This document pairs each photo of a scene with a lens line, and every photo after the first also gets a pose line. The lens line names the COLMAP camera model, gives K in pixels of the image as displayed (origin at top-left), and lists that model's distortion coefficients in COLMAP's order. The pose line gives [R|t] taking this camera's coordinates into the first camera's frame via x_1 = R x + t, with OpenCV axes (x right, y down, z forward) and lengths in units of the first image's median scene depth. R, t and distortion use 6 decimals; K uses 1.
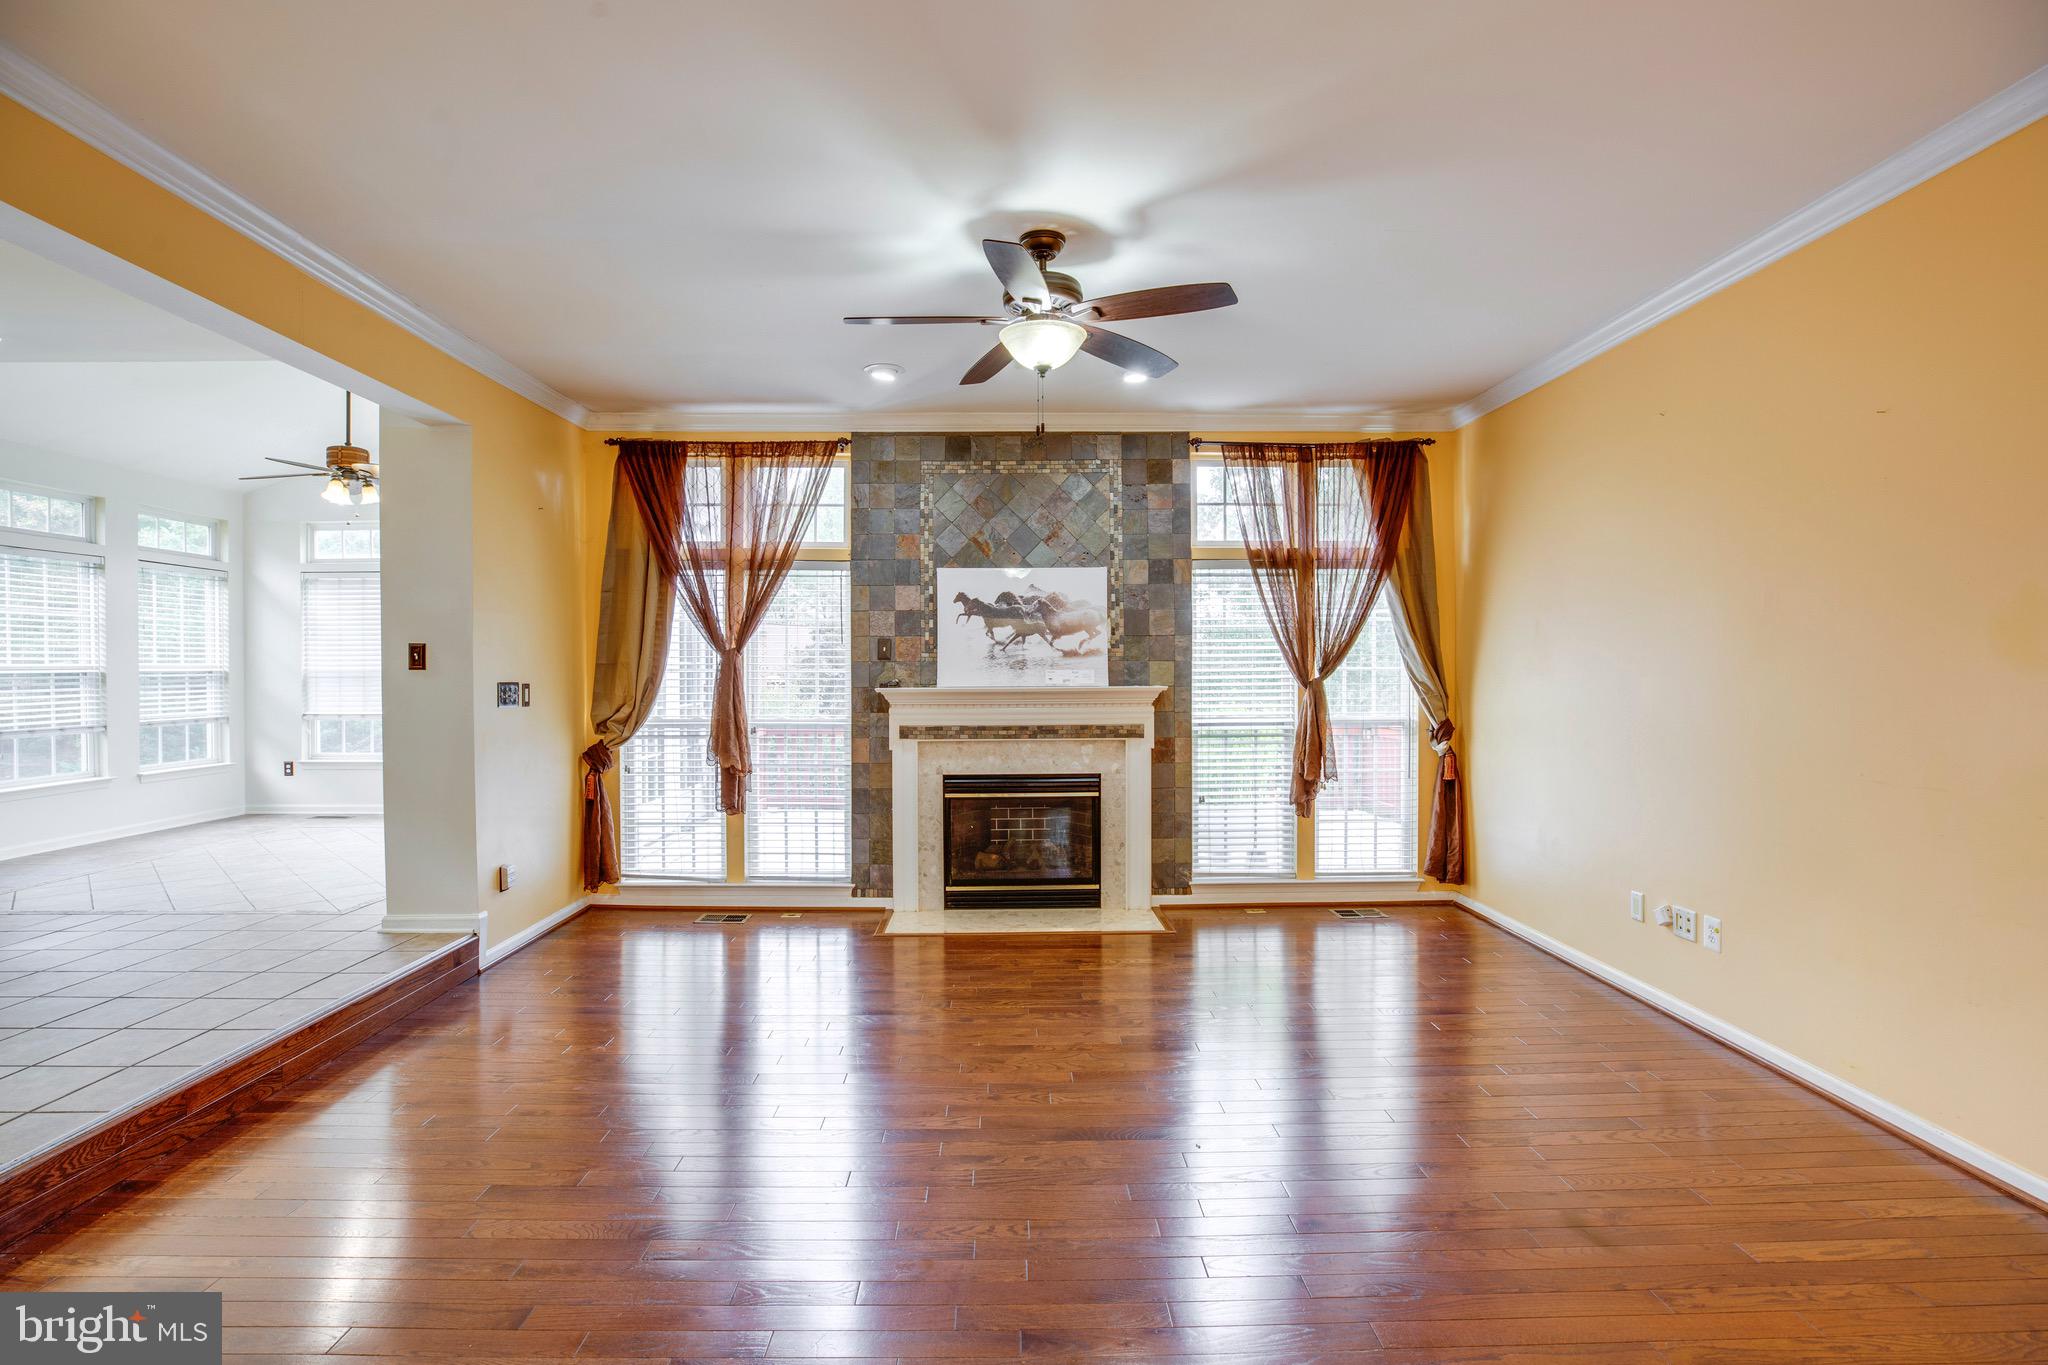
lens RADIAL K [[956.8, 0, 1011.7], [0, 956.8, 675.3], [0, 0, 1]] dist [-0.037099, 0.009121]
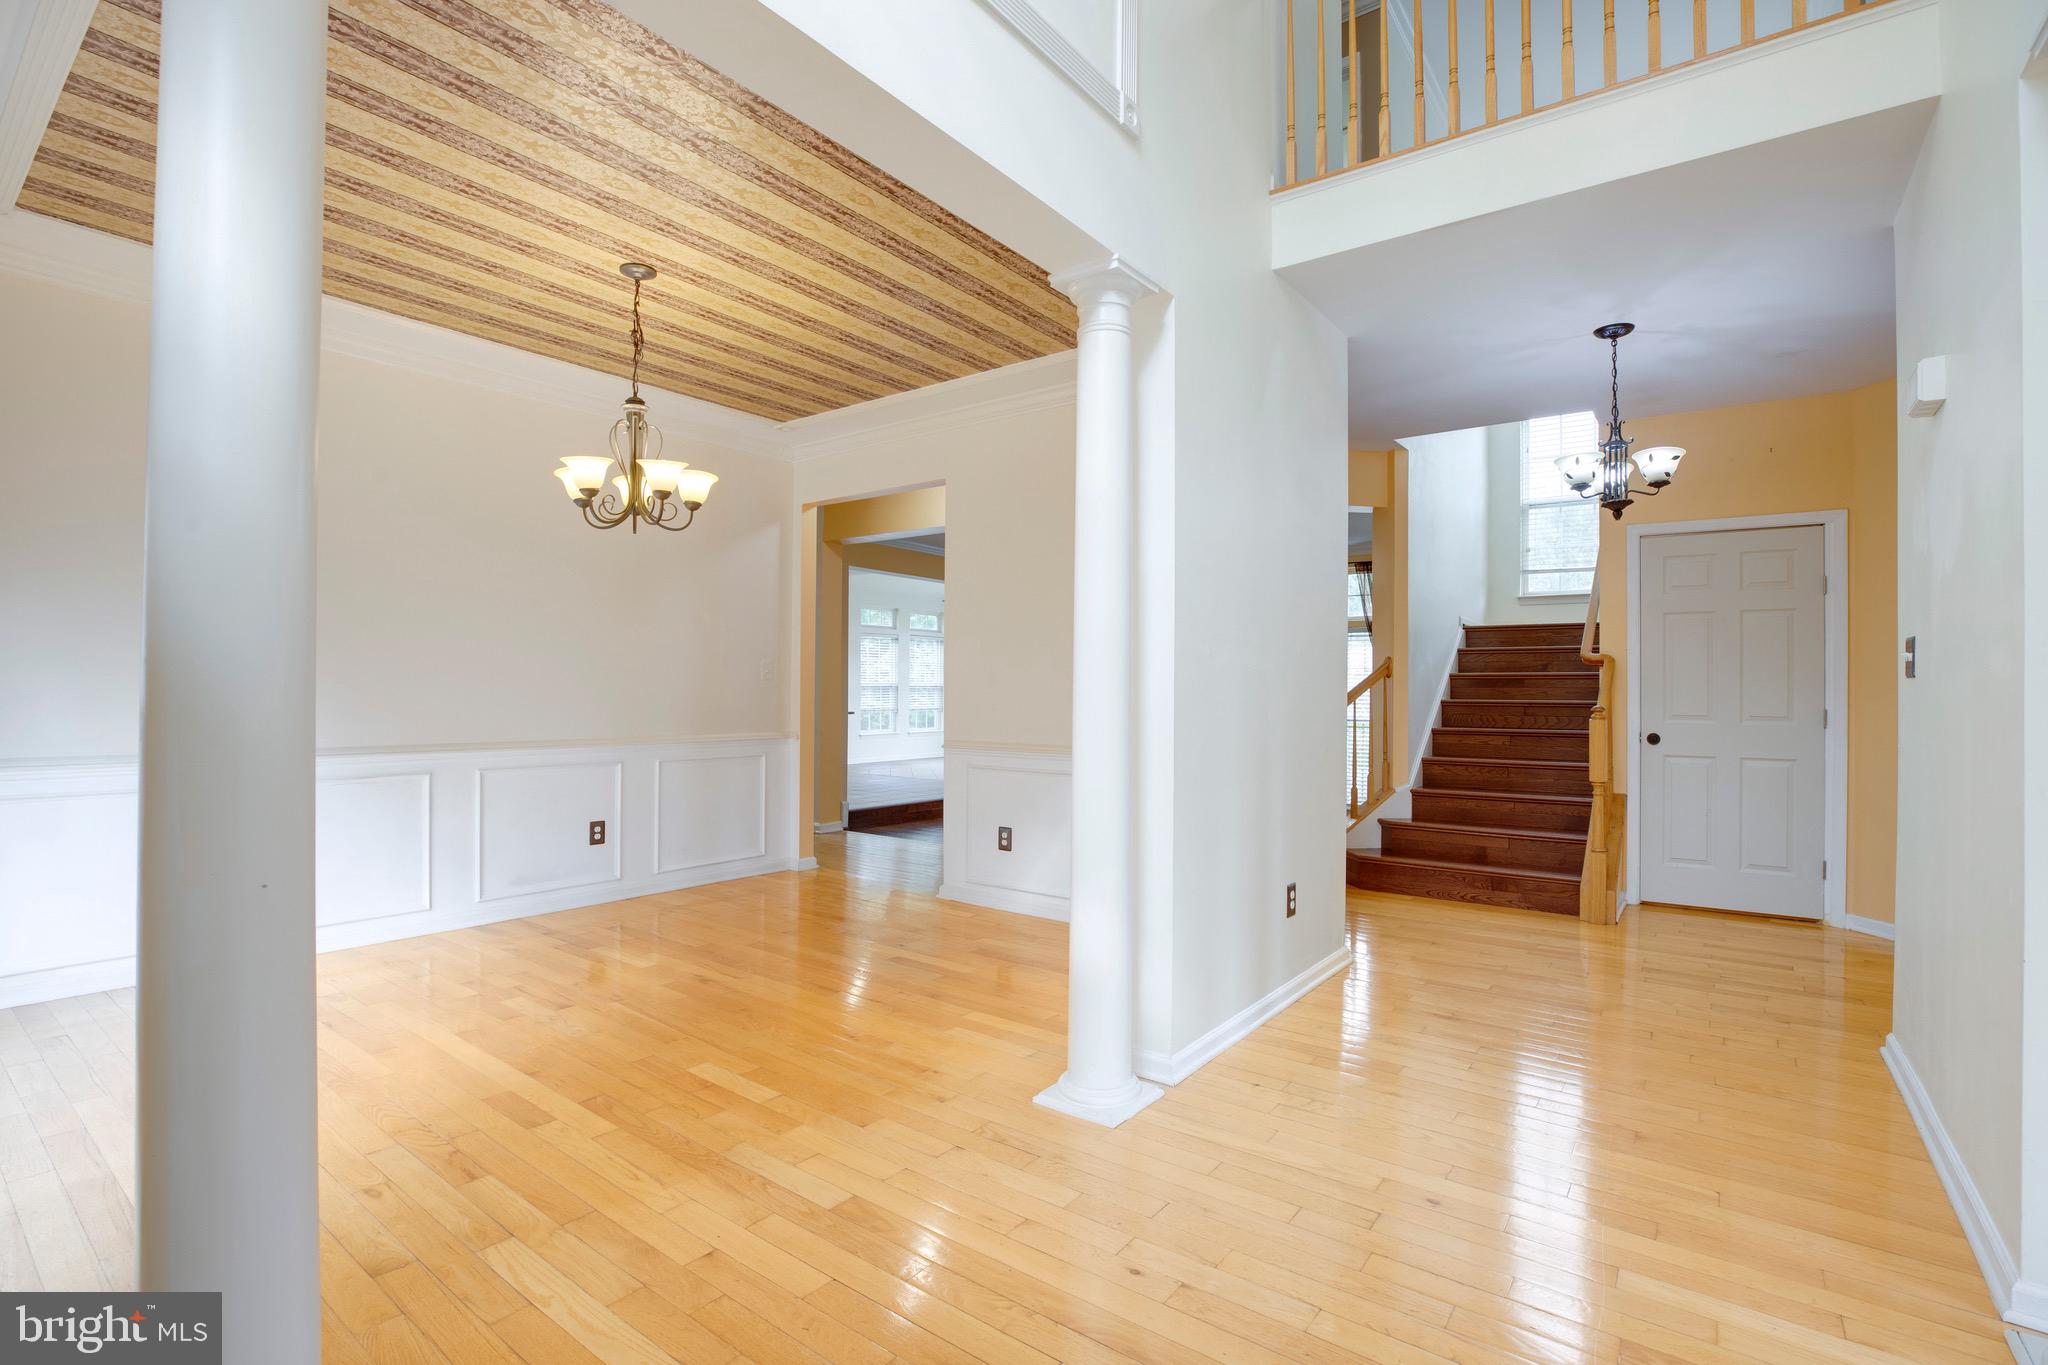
lens RADIAL K [[956.8, 0, 1009.7], [0, 956.8, 679.3], [0, 0, 1]] dist [-0.037099, 0.009121]
pose [[0.789876, 0.003964, -0.613253, 0.788174], [-0.018118, 0.999693, -0.016875, 0.018834], [0.612998, 0.024440, 0.789706, -0.790847]]
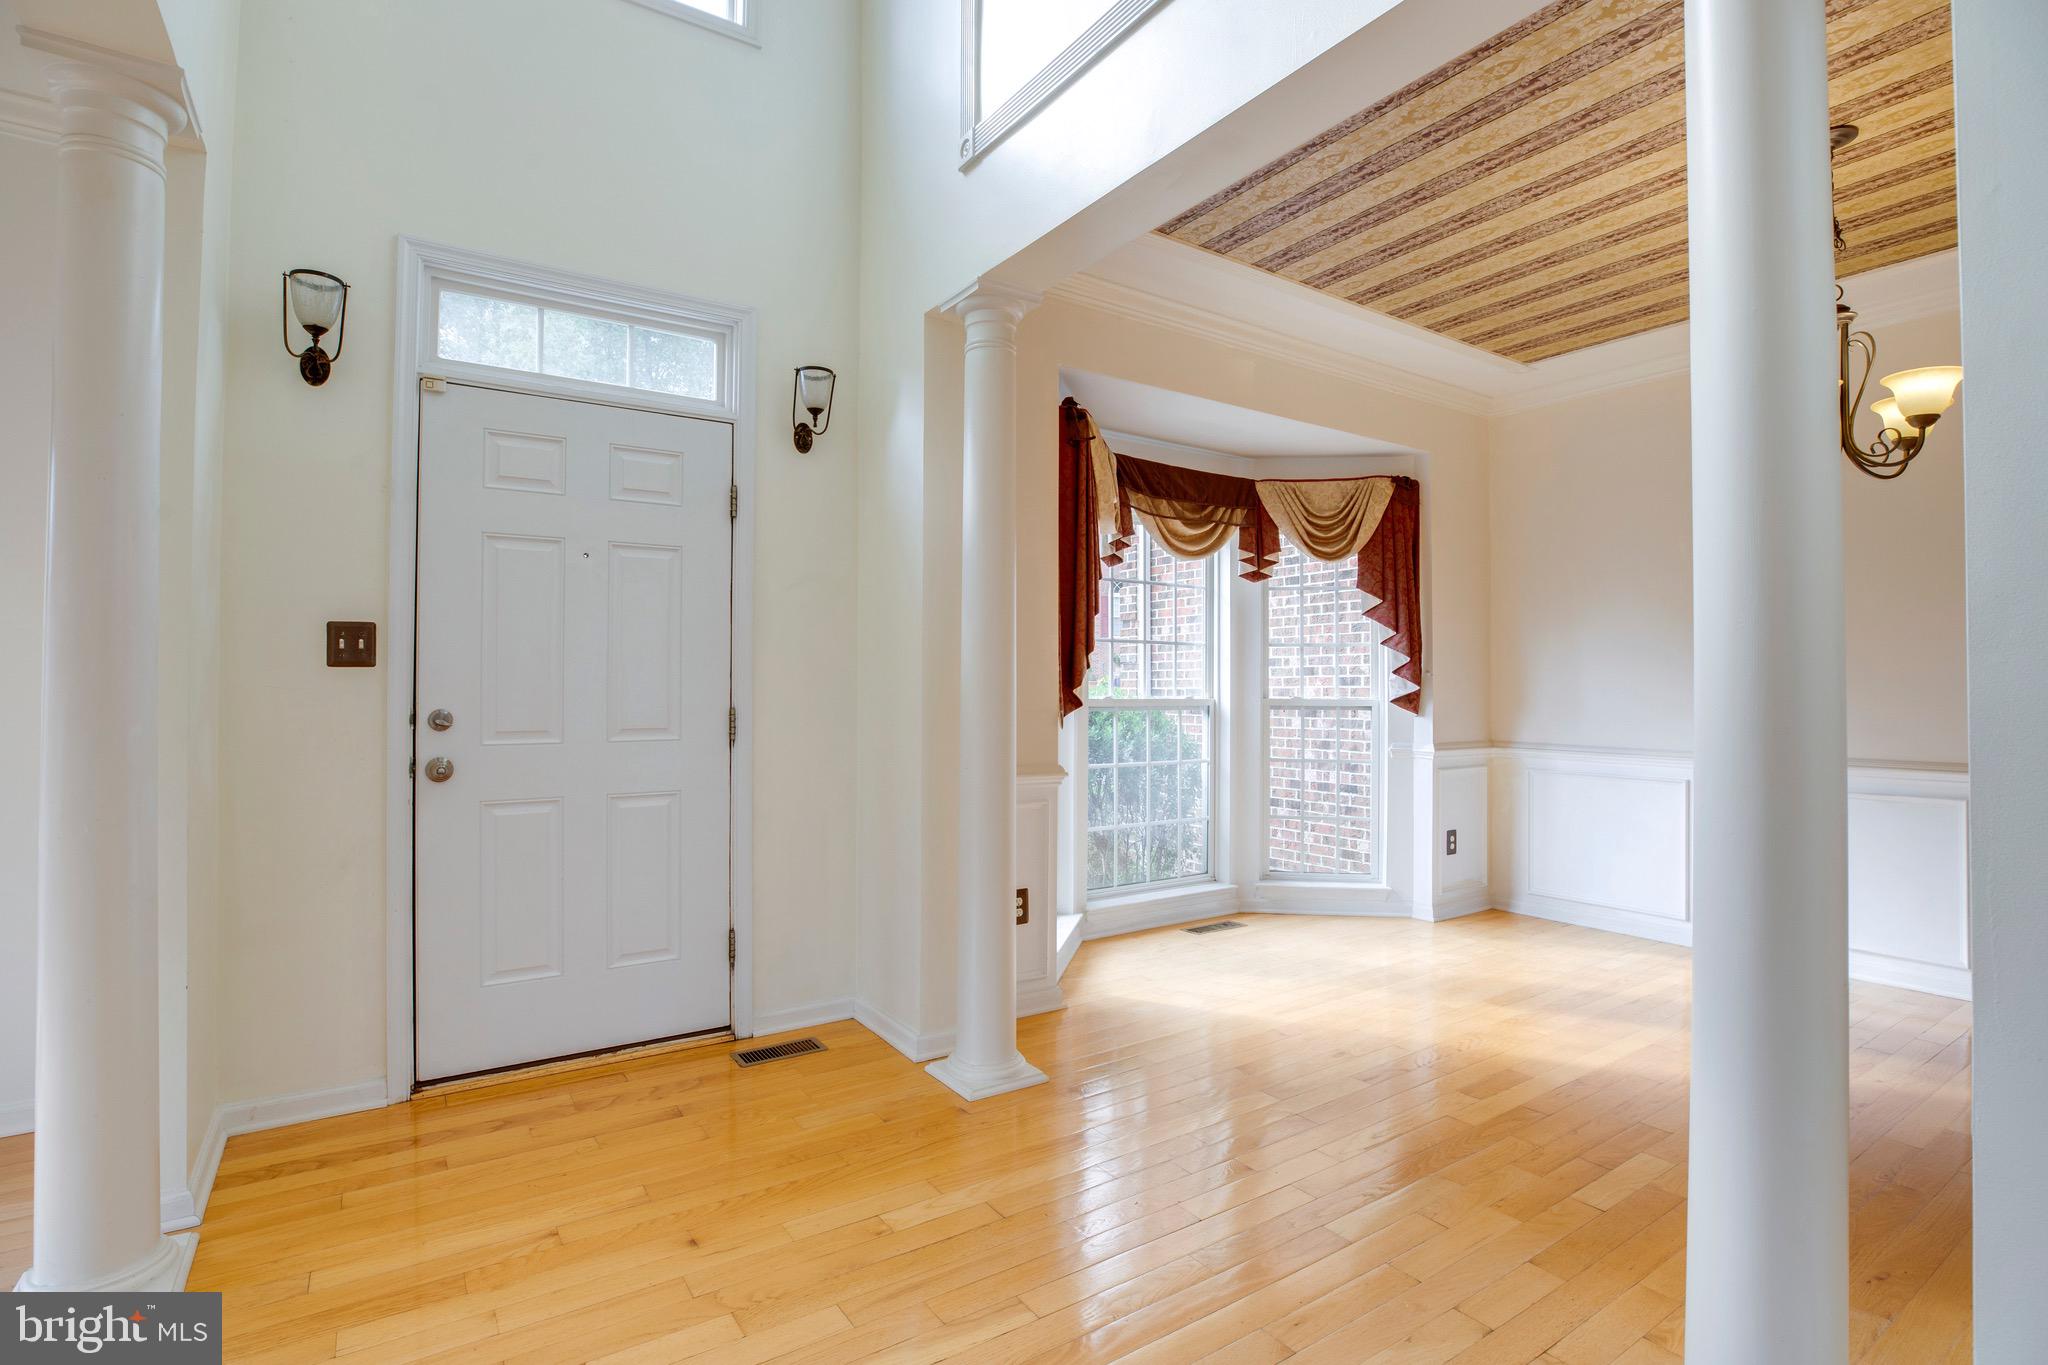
lens RADIAL K [[956.8, 0, 1018.4], [0, 956.8, 674.9], [0, 0, 1]] dist [-0.037099, 0.009121]
pose [[-0.833415, -0.006423, -0.552610, 0.799532], [-0.002156, 0.999963, -0.008371, 0.016190], [0.552643, -0.005785, -0.833398, -0.288416]]
